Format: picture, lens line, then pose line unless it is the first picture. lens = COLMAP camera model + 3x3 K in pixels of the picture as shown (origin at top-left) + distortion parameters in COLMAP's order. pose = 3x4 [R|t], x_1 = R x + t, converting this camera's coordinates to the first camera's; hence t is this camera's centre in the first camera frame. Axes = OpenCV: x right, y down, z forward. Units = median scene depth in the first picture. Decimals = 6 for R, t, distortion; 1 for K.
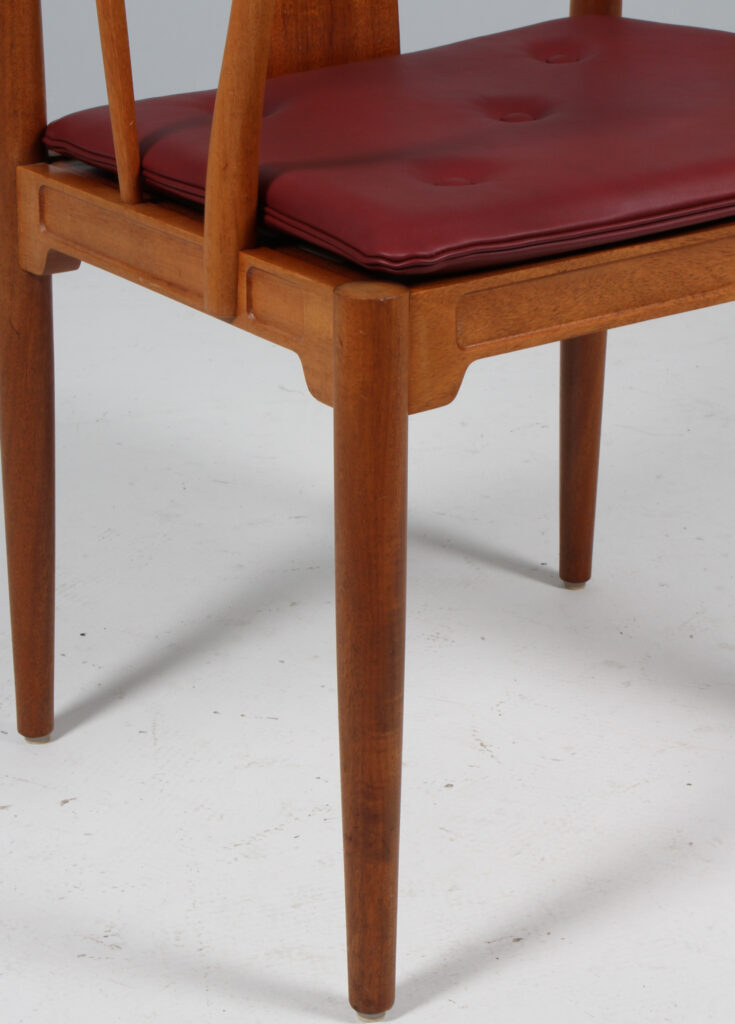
lens RADIAL K [[2506.8, 0, 365.0], [0, 2506.8, 512.3], [0, 0, 1]] dist [0.314646, 0.000000]
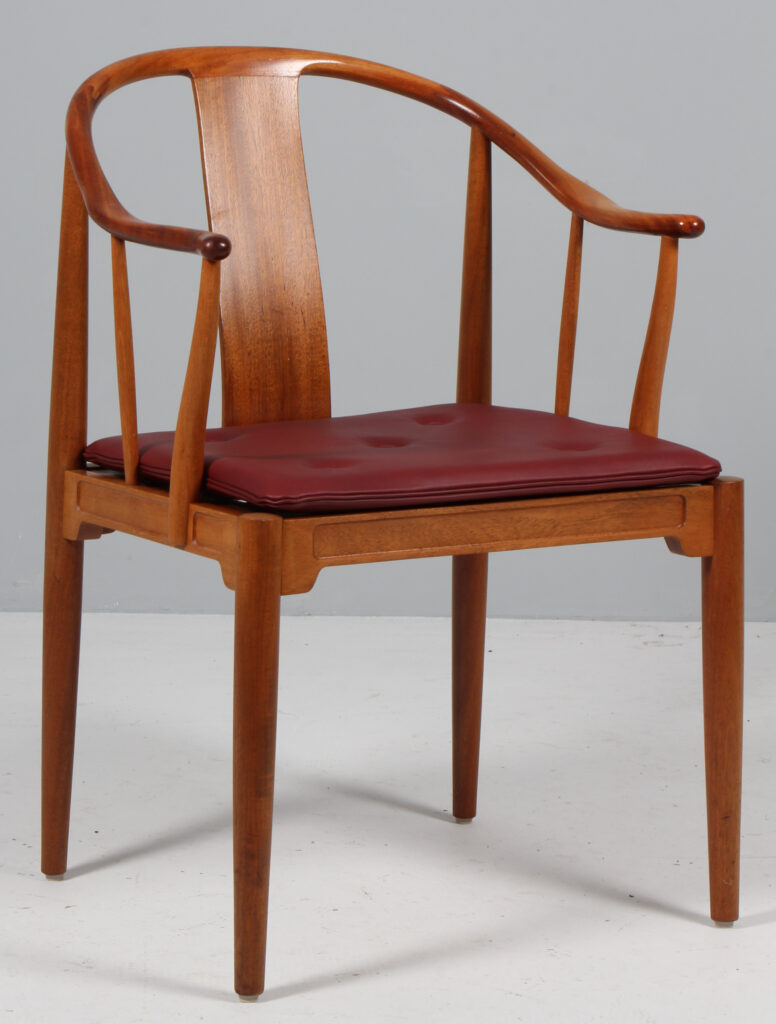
lens RADIAL K [[3027.7, 0, 358.7], [0, 3027.7, 528.0], [0, 0, 1]] dist [0.482038, 0.000000]
pose [[0.996811, 0.032924, -0.072685, 0.187133], [-0.047753, 0.975923, -0.212825, 0.299867], [0.063928, 0.215617, 0.974383, -0.831722]]
